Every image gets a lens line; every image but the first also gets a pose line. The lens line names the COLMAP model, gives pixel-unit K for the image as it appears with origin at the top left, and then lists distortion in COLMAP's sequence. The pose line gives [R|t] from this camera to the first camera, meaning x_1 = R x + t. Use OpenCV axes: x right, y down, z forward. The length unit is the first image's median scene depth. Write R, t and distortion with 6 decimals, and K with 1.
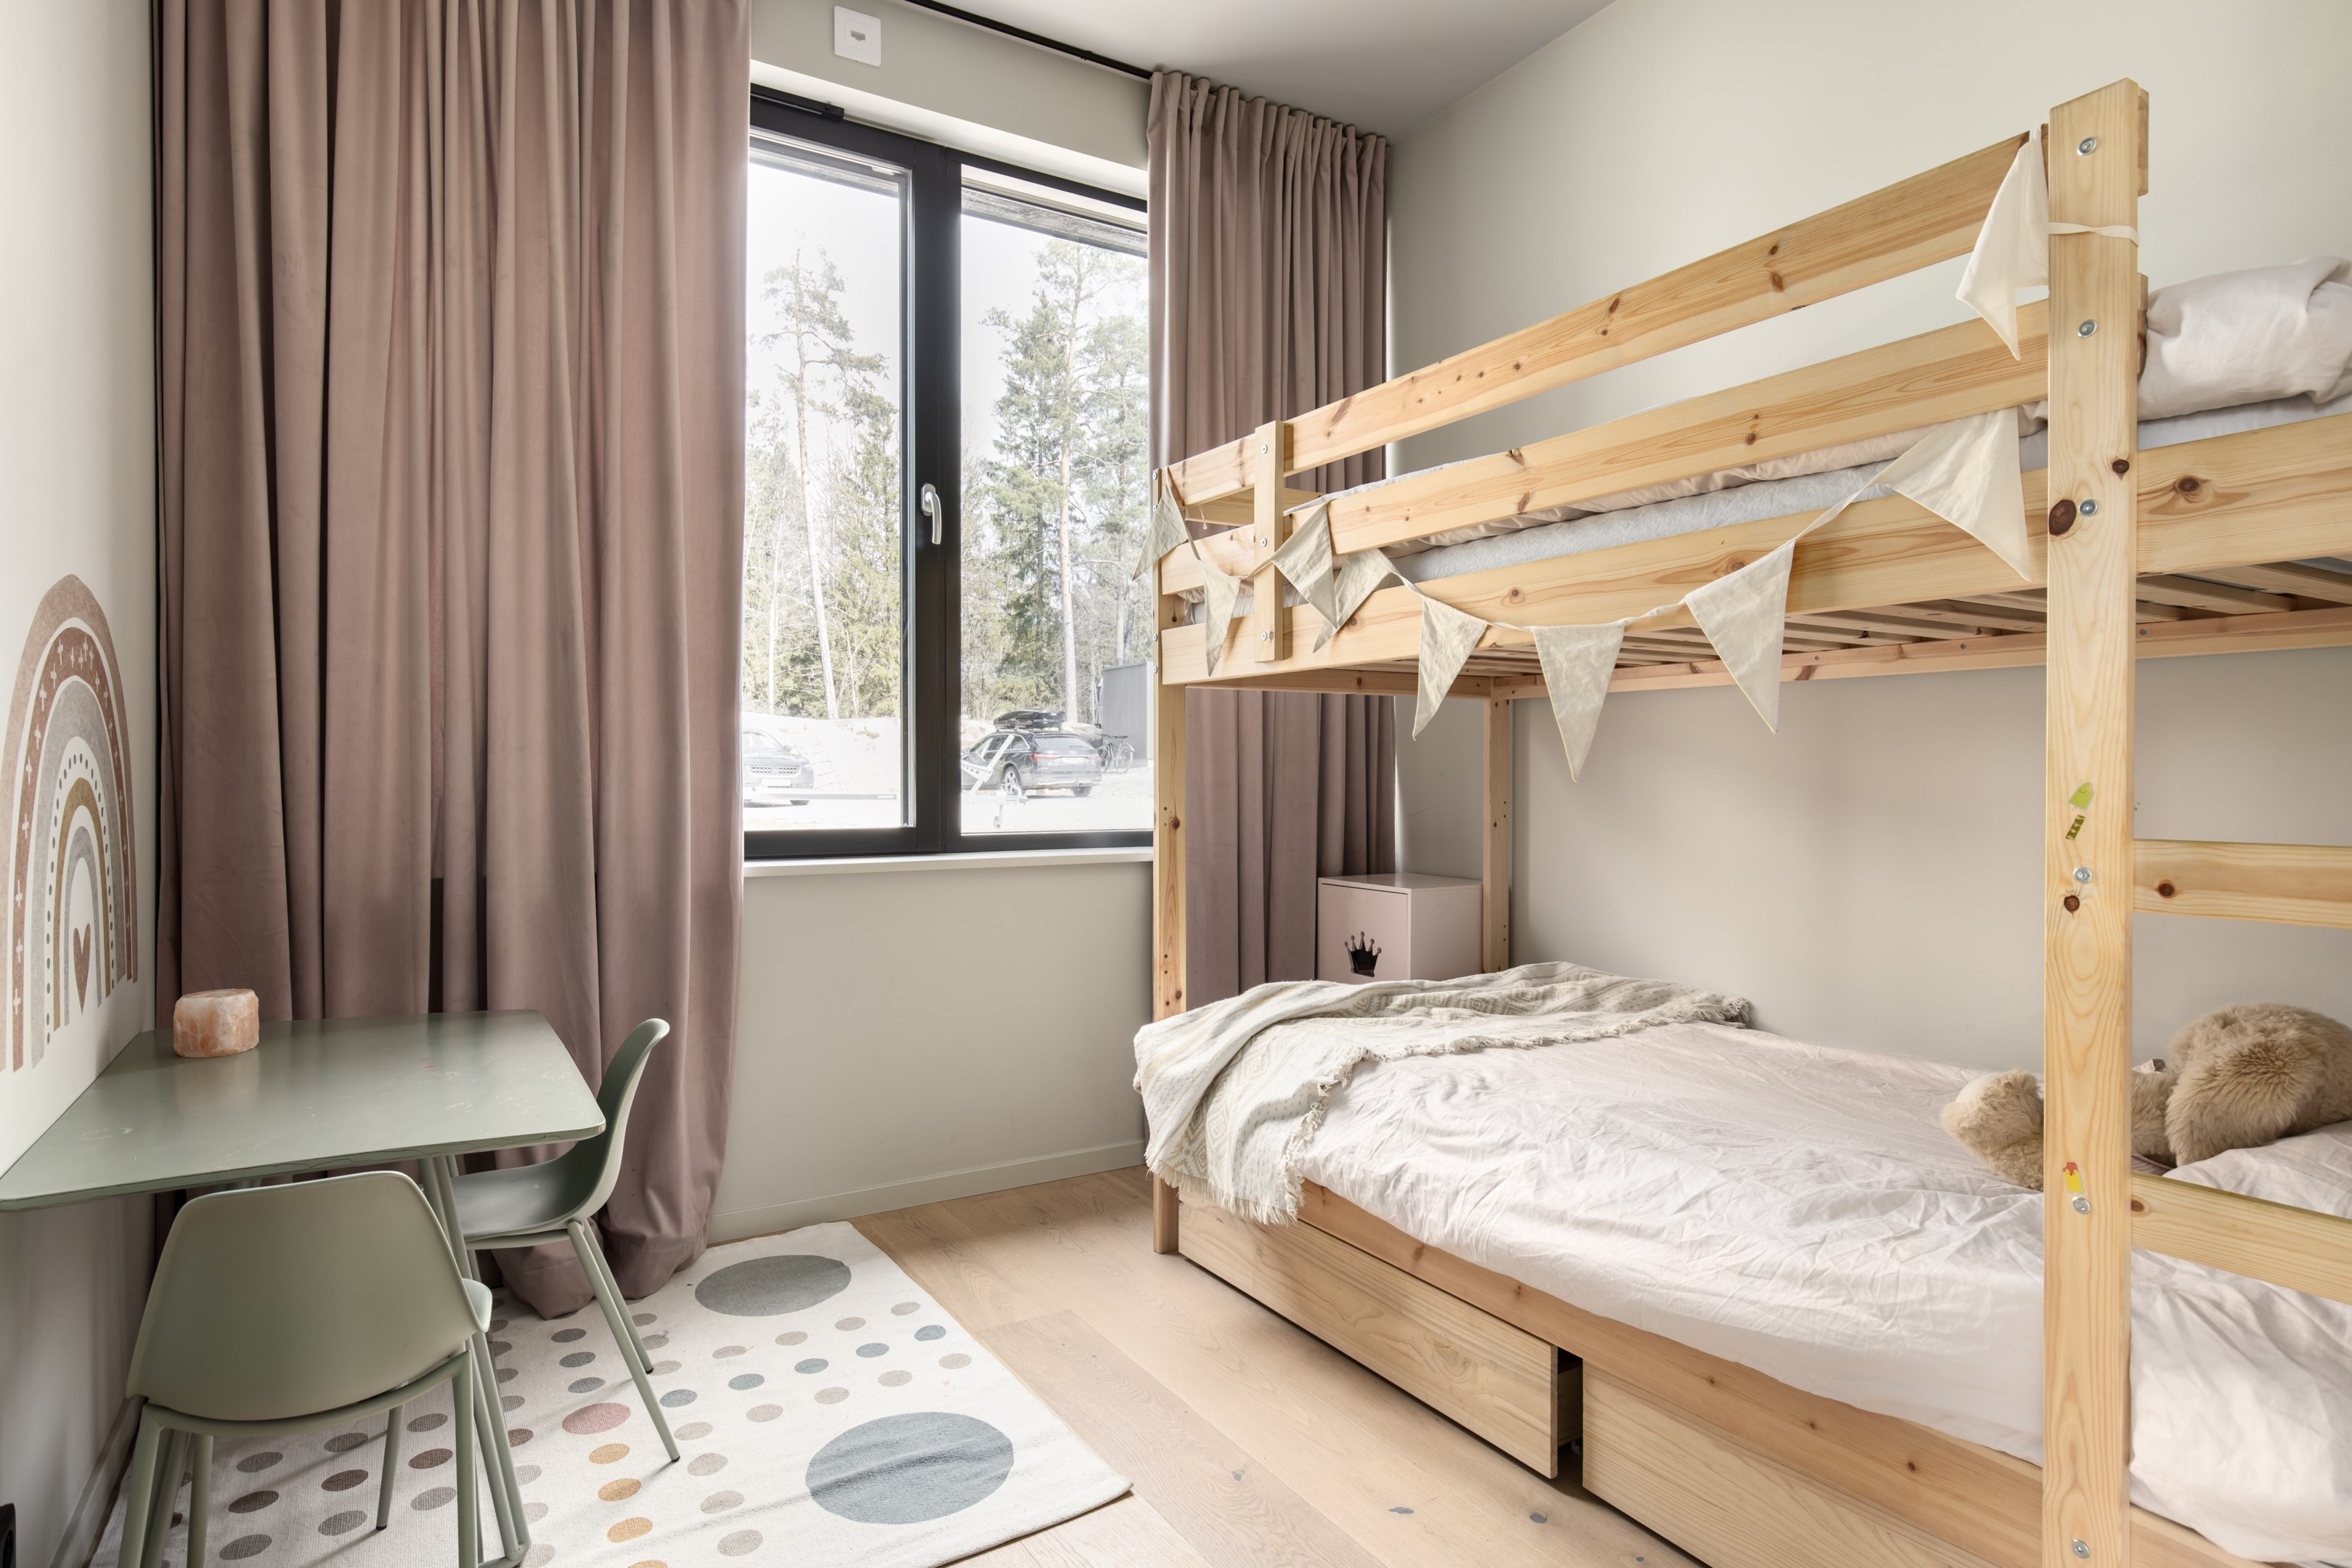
lens RADIAL K [[1292.5, 0, 1188.3], [0, 1292.5, 785.7], [0, 0, 1]] dist [-0.001226, 0.000029]
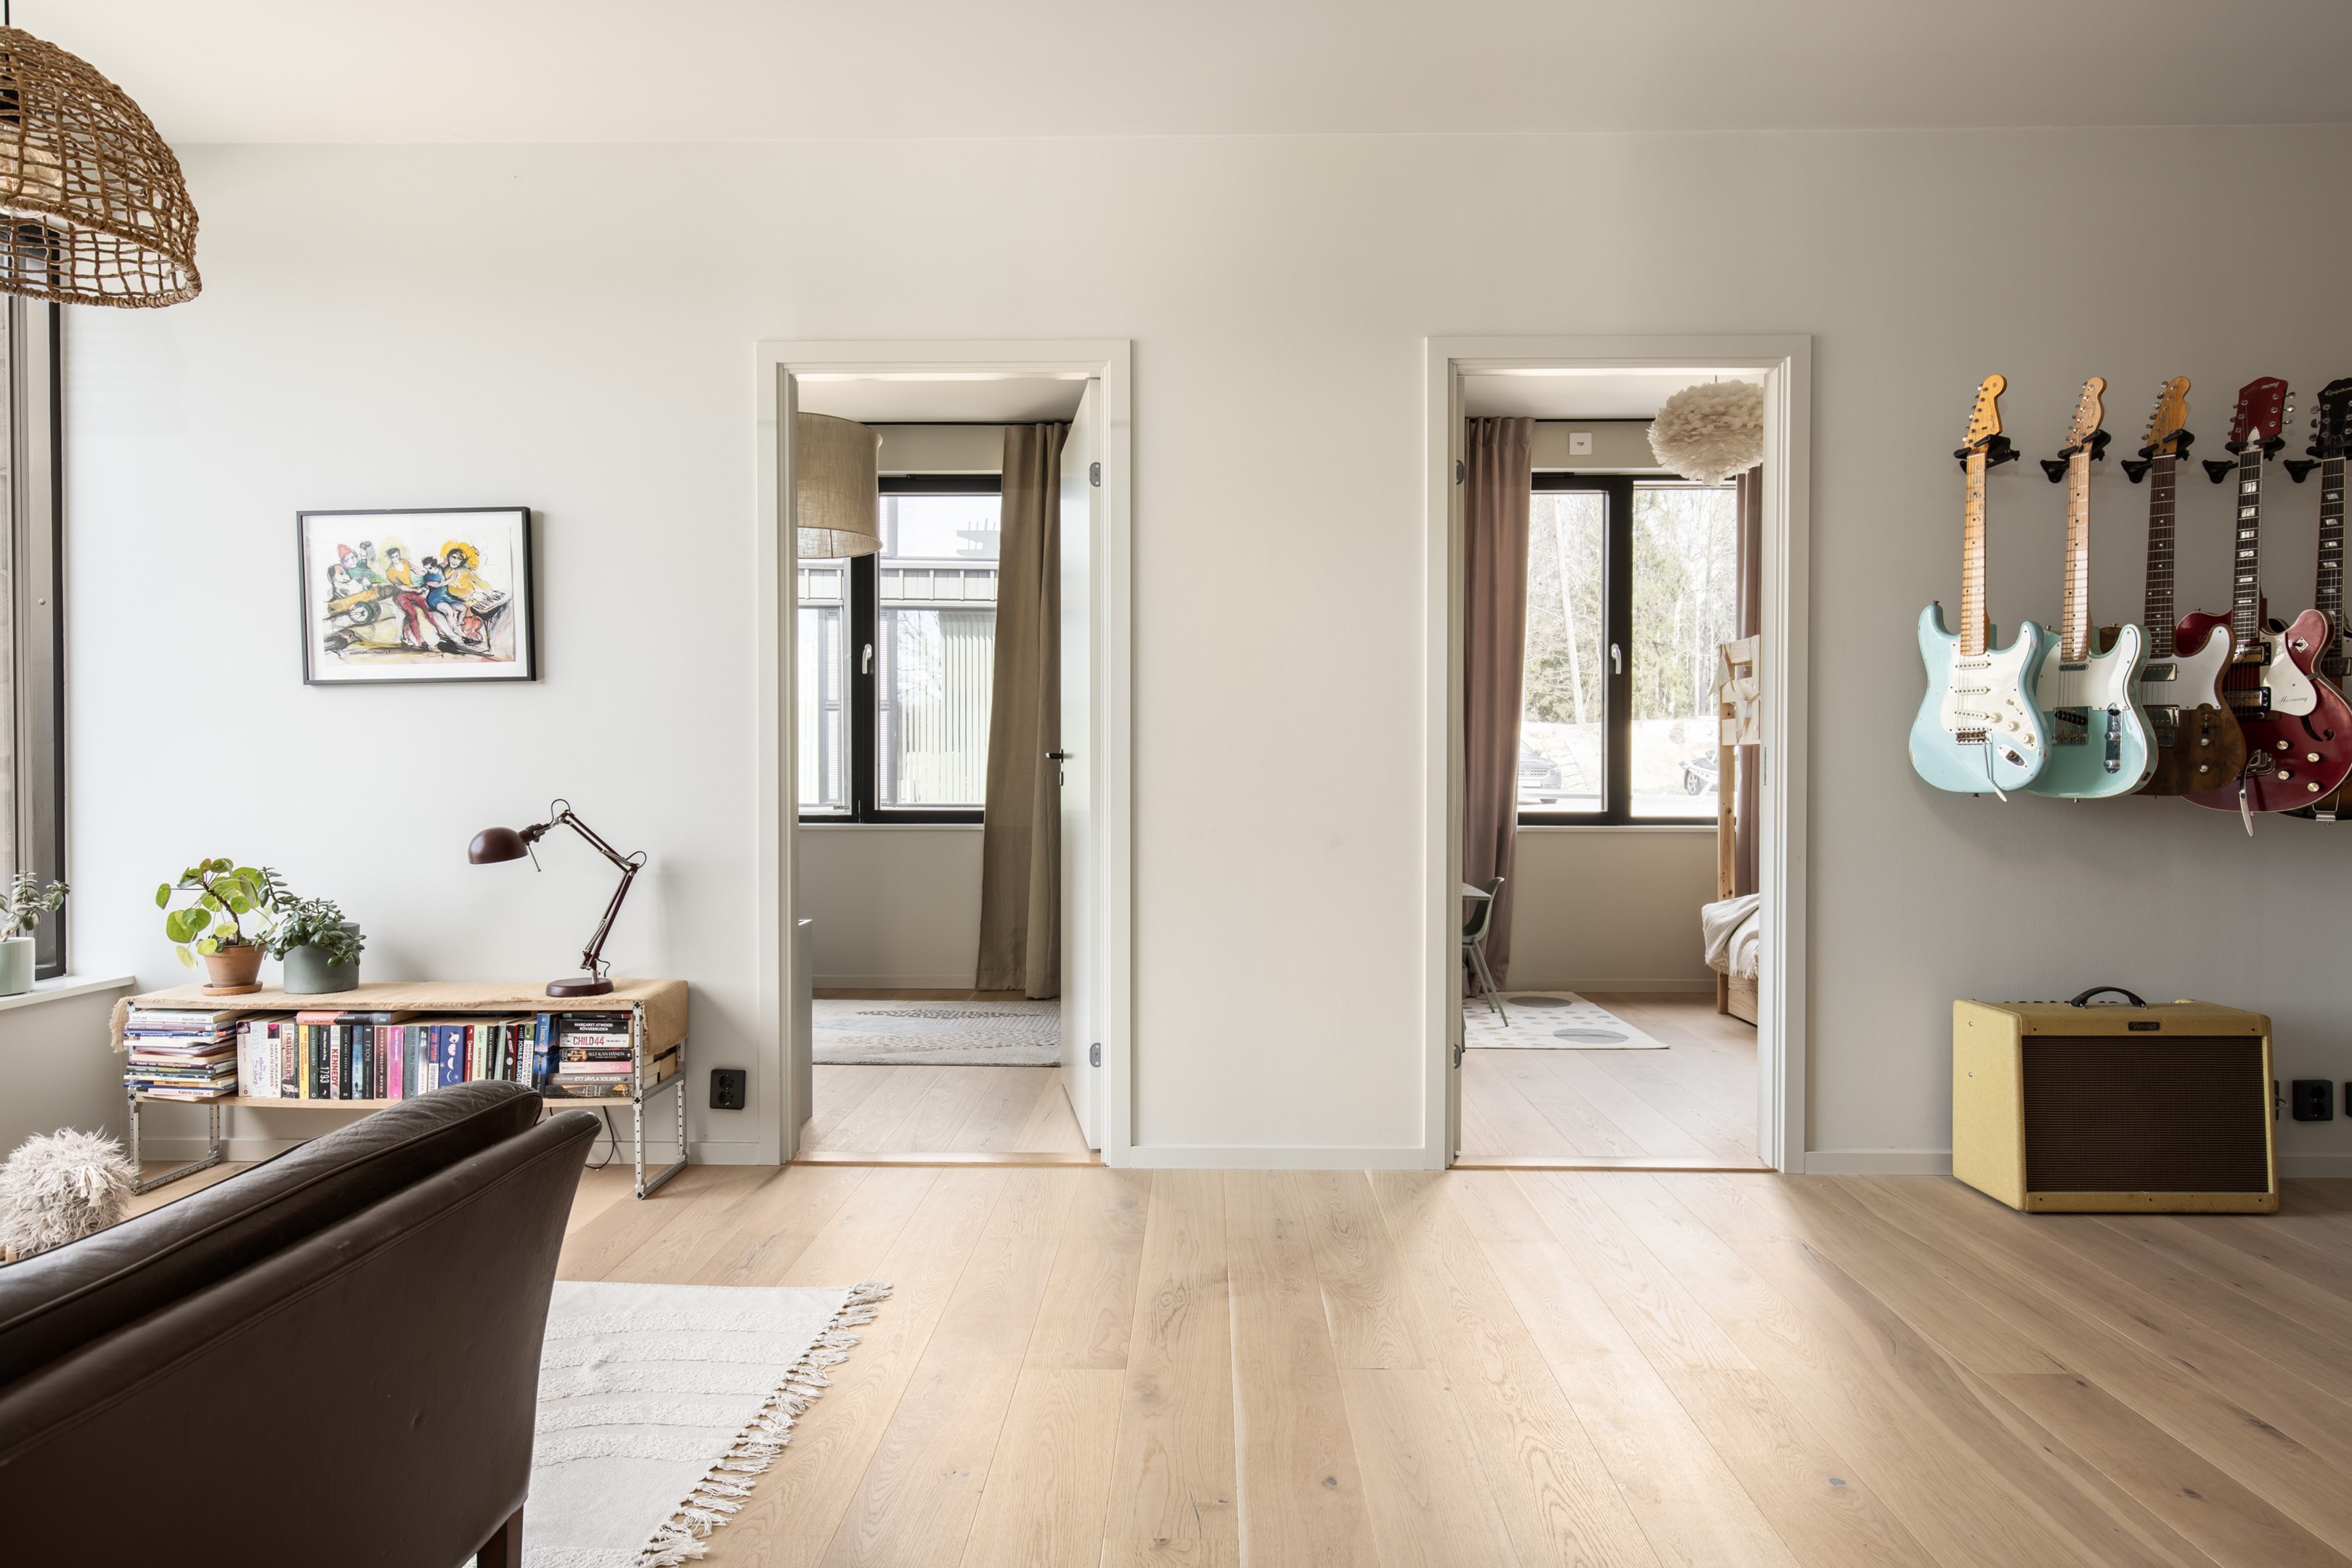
lens RADIAL K [[1292.5, 0, 1184.7], [0, 1292.5, 787.2], [0, 0, 1]] dist [-0.001226, 0.000029]
pose [[0.844070, 0.007744, -0.536178, 0.322885], [-0.006740, 0.999970, 0.003832, -0.009356], [0.536191, 0.000380, 0.844096, -1.092466]]
